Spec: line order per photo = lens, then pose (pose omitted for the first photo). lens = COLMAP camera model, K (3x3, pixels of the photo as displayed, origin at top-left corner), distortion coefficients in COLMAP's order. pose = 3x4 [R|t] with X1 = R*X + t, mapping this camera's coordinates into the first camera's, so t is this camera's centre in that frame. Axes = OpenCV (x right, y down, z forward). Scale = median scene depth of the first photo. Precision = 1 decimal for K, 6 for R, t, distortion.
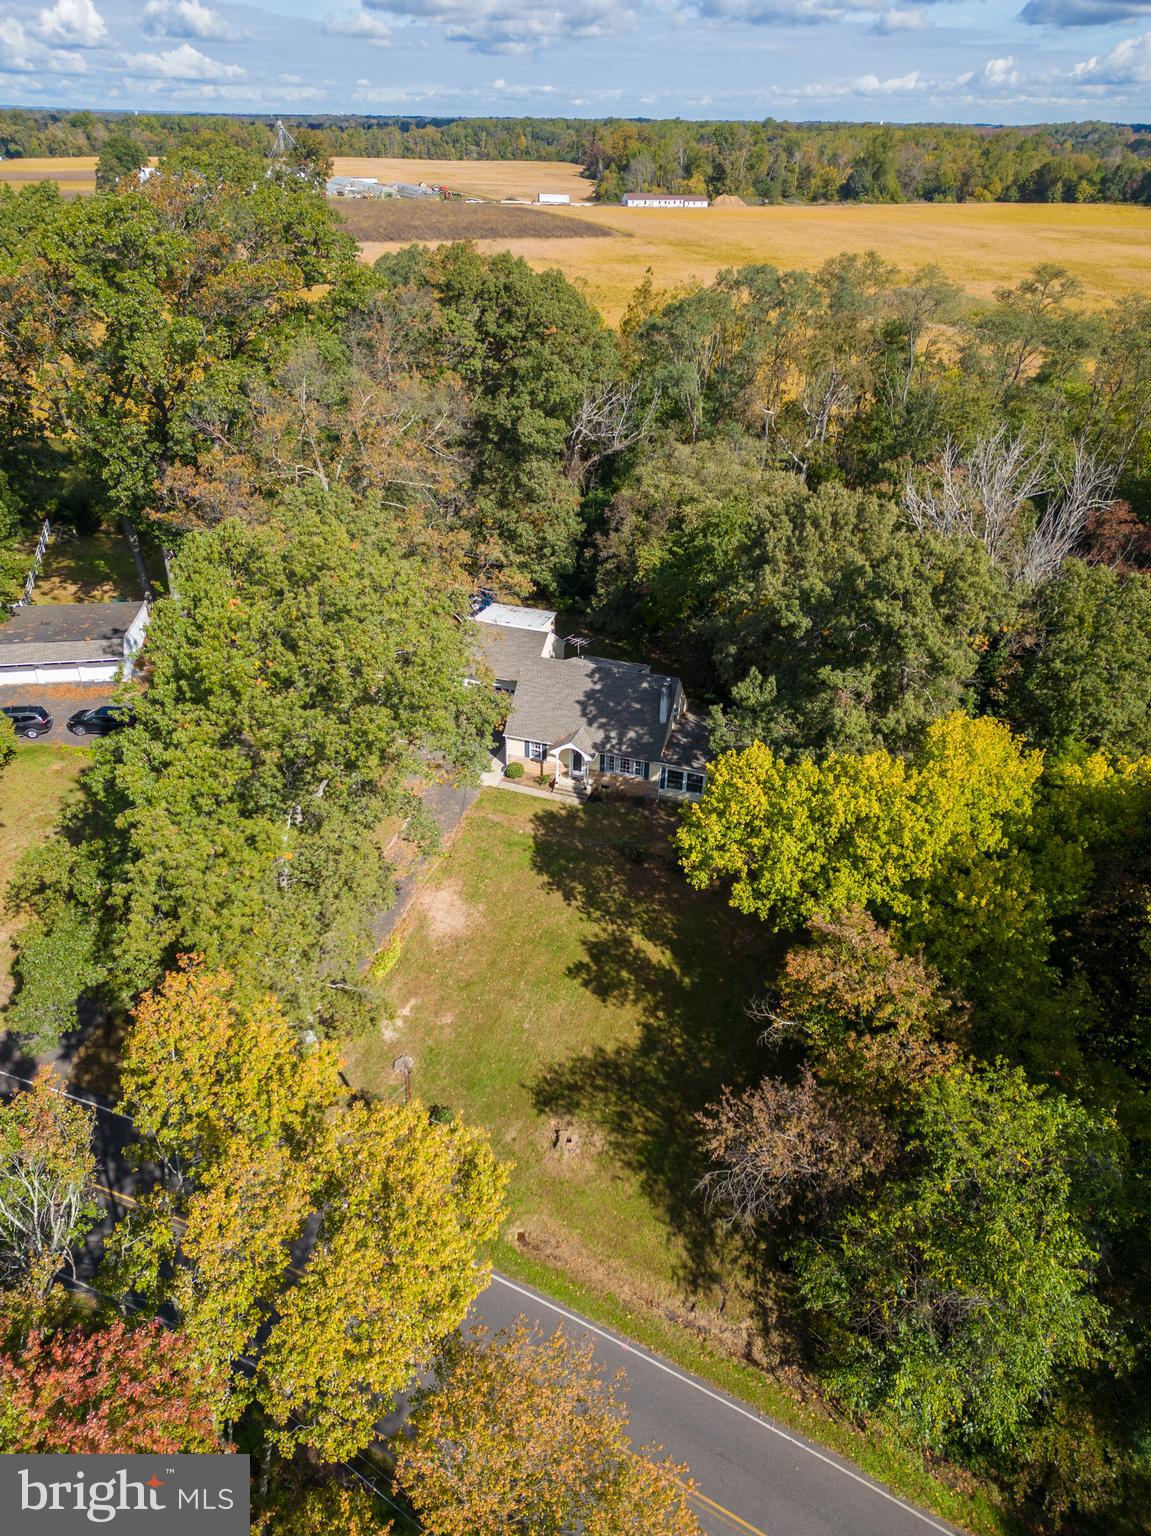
lens RADIAL K [[1077.1, 0, 580.2], [0, 1077.1, 770.3], [0, 0, 1]] dist [0.078805, -0.077553]
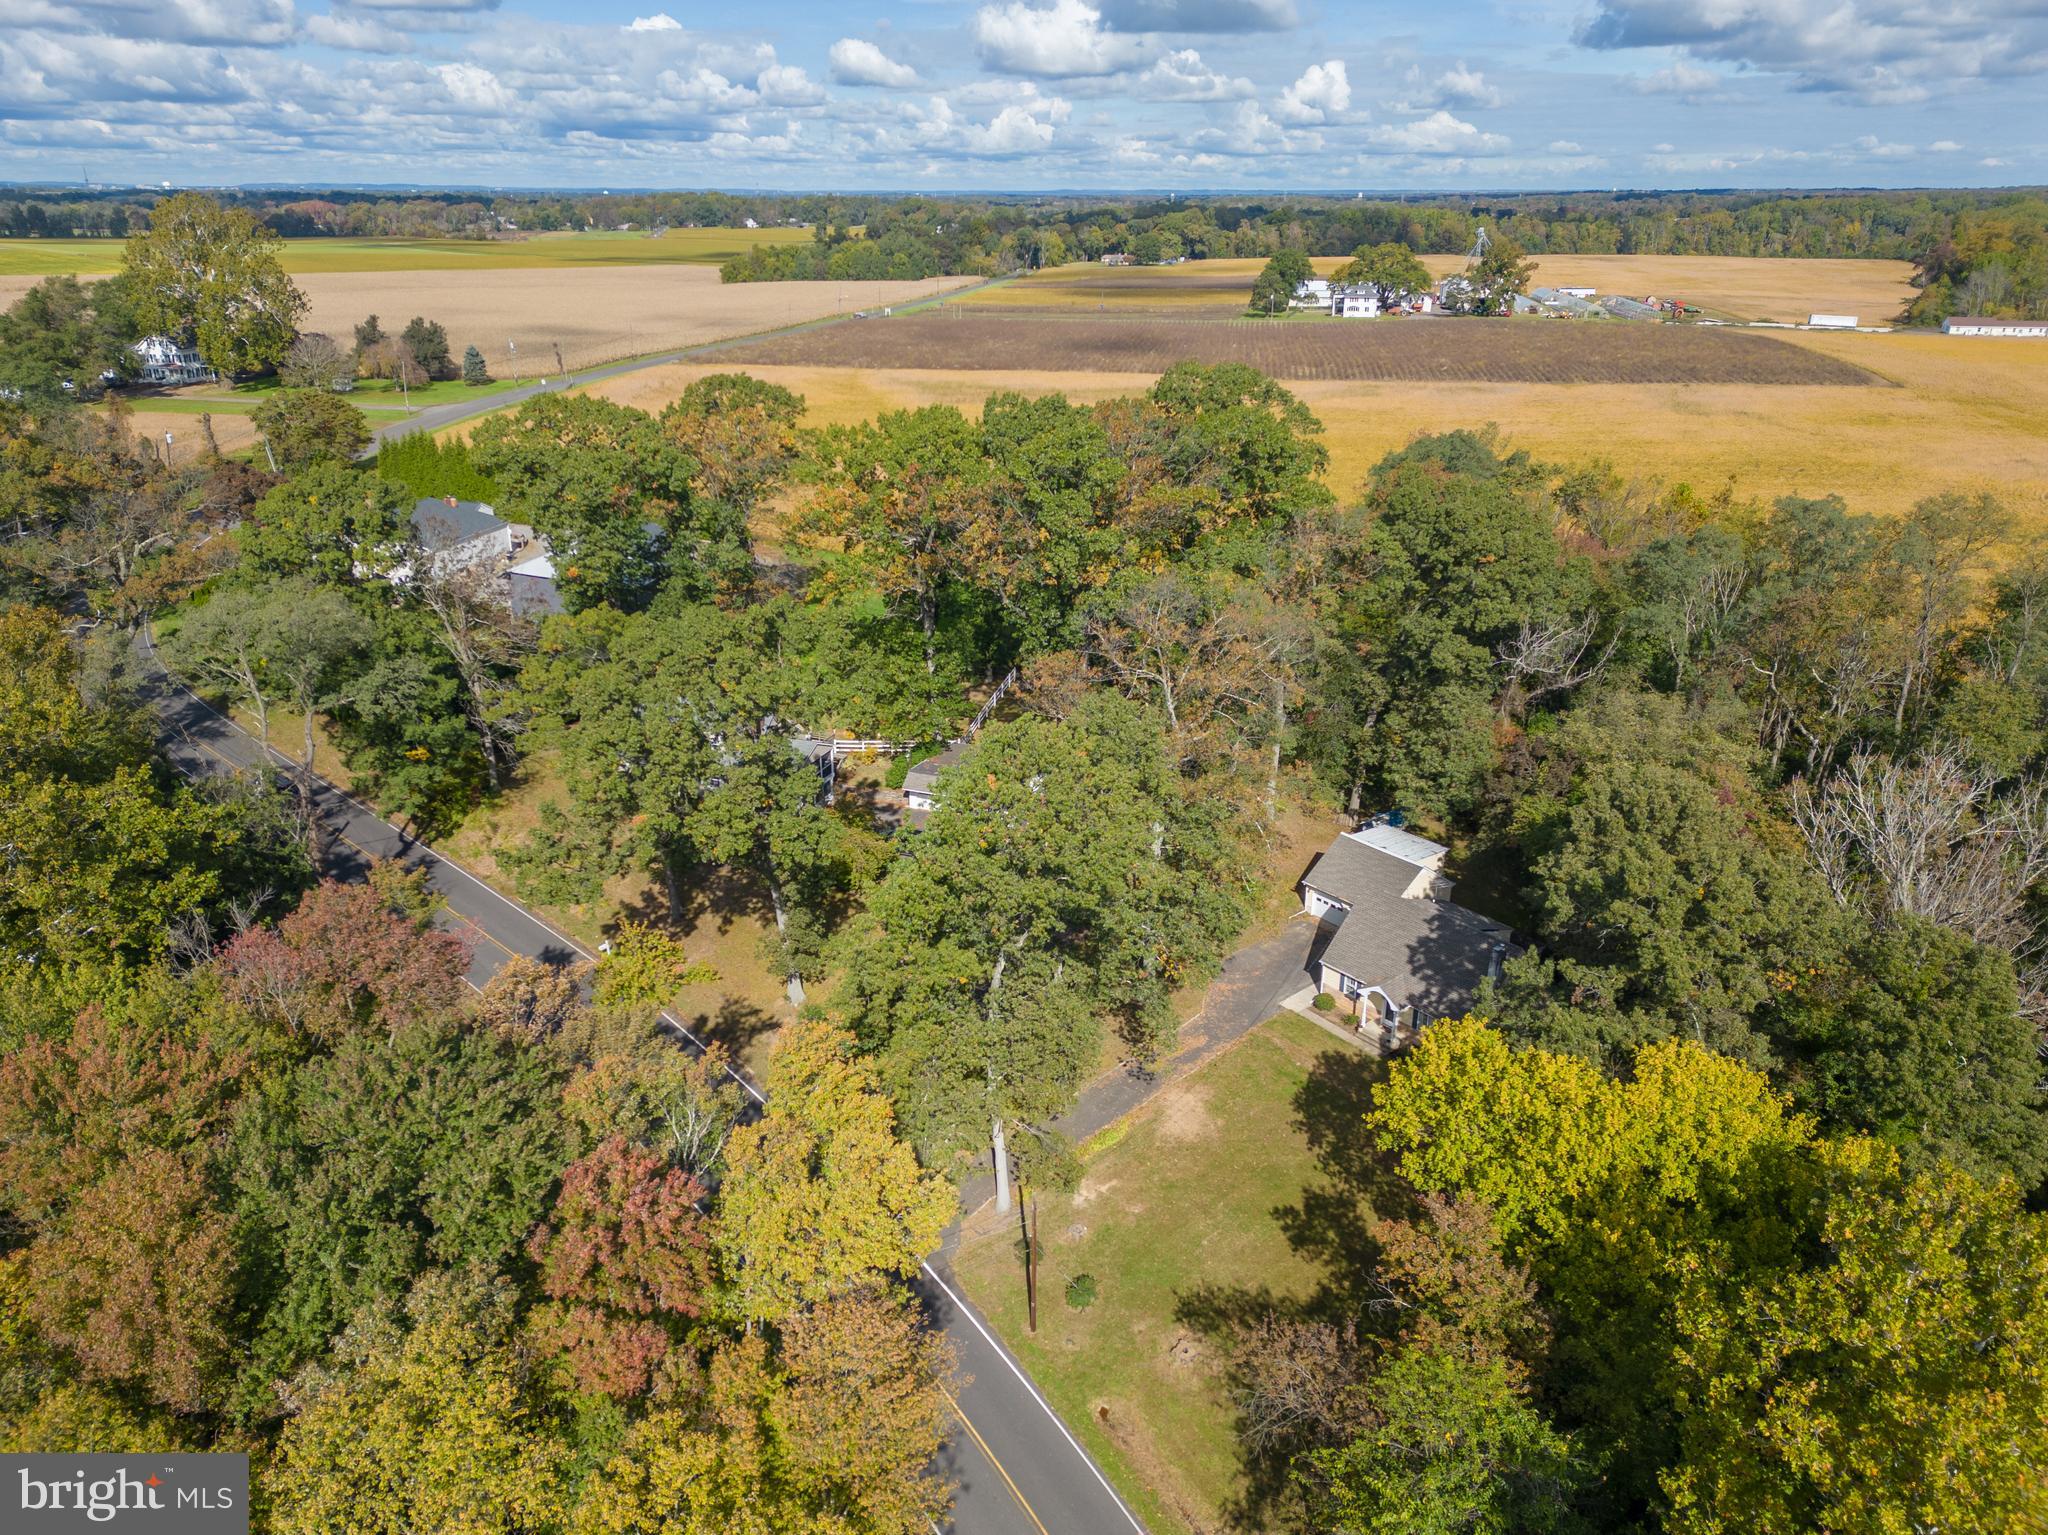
lens RADIAL K [[1436.1, 0, 1013.8], [0, 1436.1, 760.2], [0, 0, 1]] dist [0.078805, -0.077553]
pose [[0.850361, 0.178373, -0.495045, 0.338708], [-0.257993, 0.961285, -0.096800, -0.012640], [0.458613, 0.210033, 0.863459, -0.284047]]
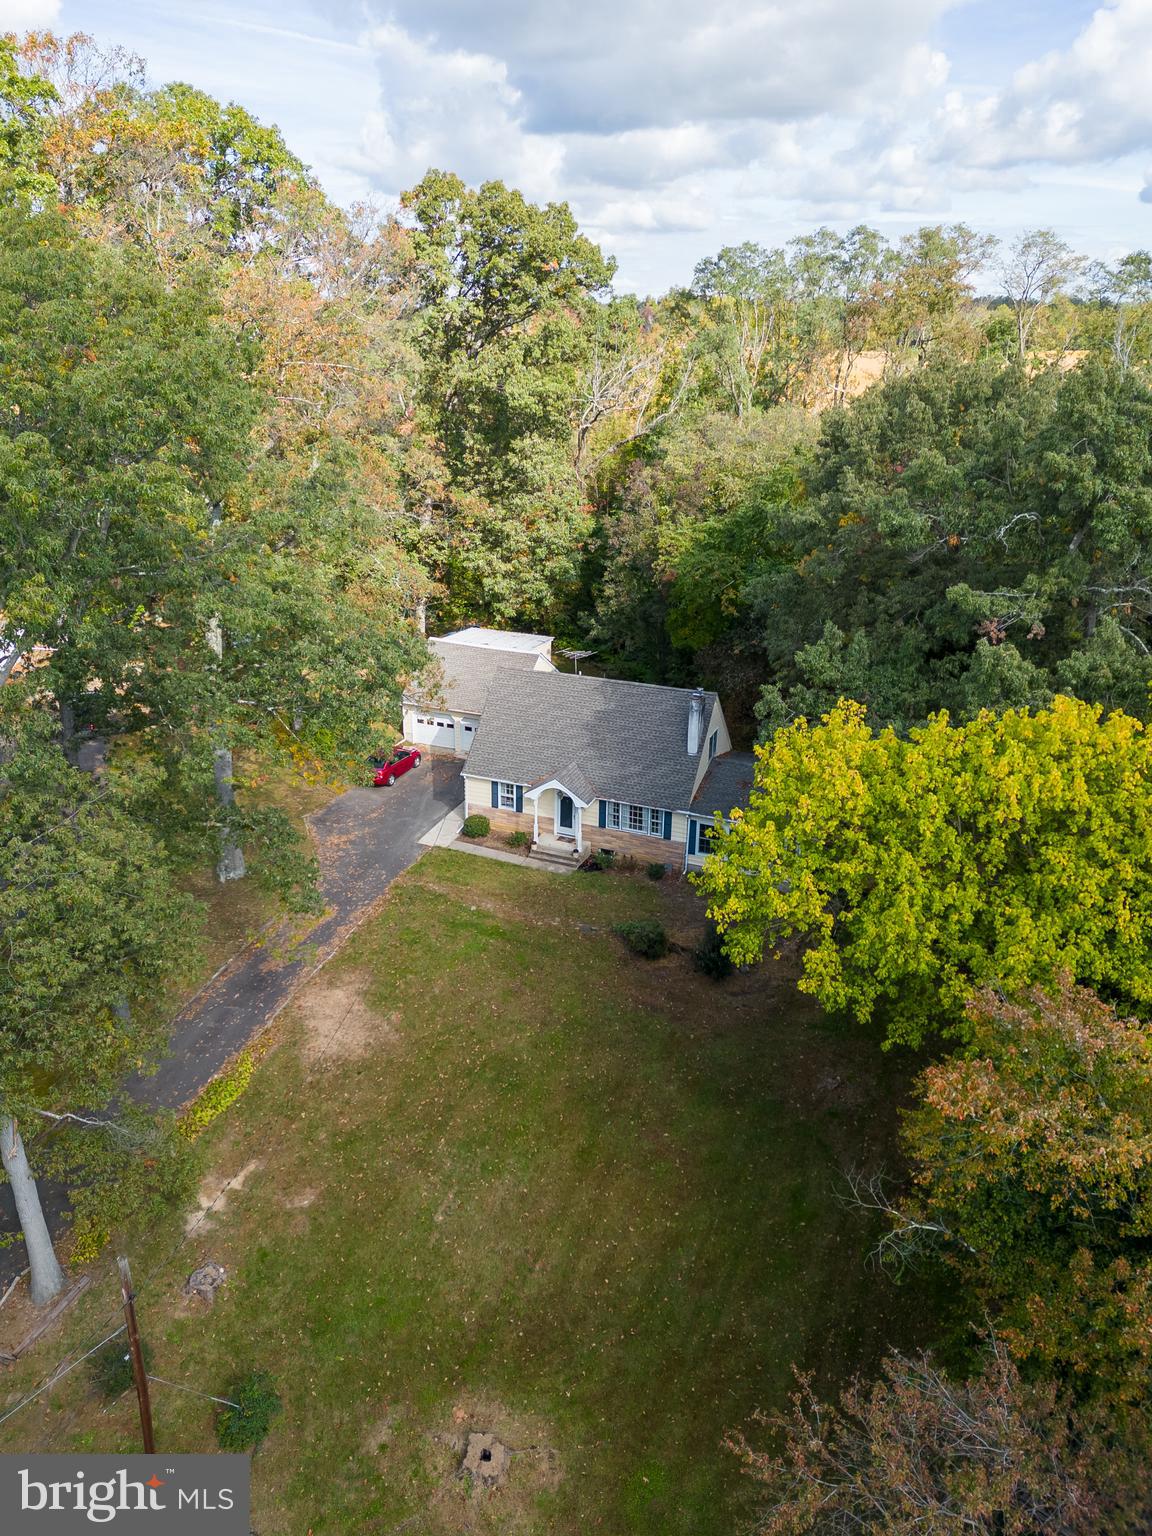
lens RADIAL K [[1137.8, 0, 556.8], [0, 1137.8, 731.3], [0, 0, 1]] dist [0.075762, -0.076445]
pose [[0.997963, 0.016457, -0.061632, 0.040436], [-0.027651, 0.982266, -0.185441, 0.085795], [0.057487, 0.186767, 0.980721, 0.326173]]
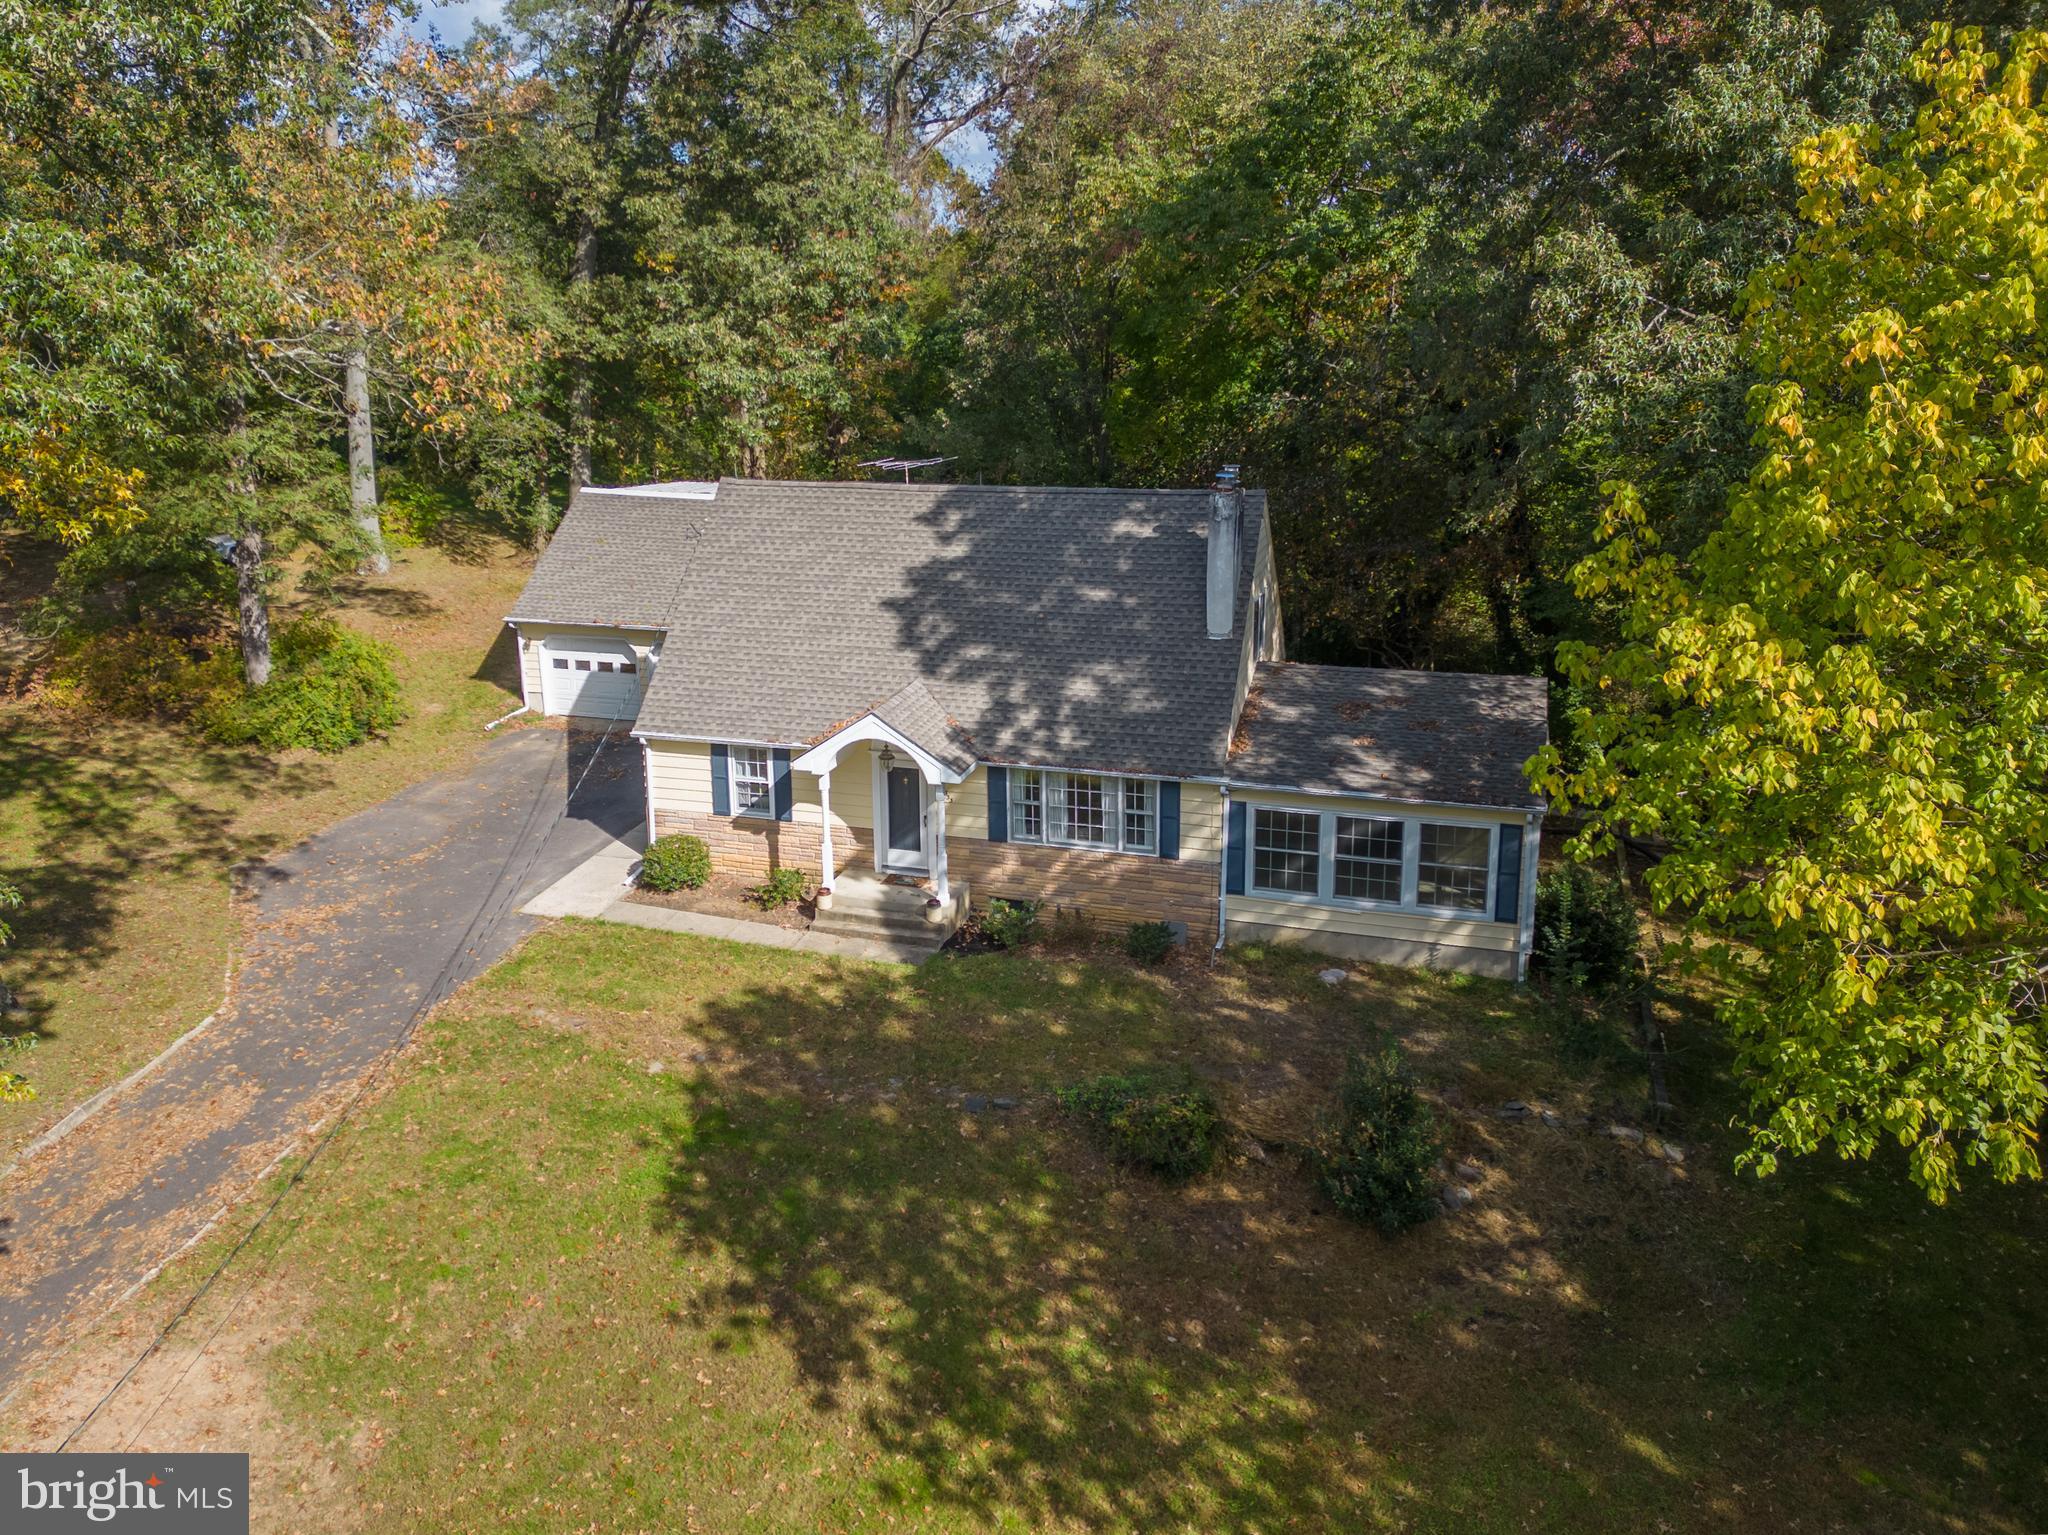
lens RADIAL K [[1606.1, 0, 955.8], [0, 1606.1, 726.3], [0, 0, 1]] dist [0.012514, 0.006905]
pose [[0.999146, -0.038539, -0.014919, 0.020157], [0.033487, 0.966565, -0.254225, 0.083162], [0.024218, 0.253509, 0.967030, 0.704429]]
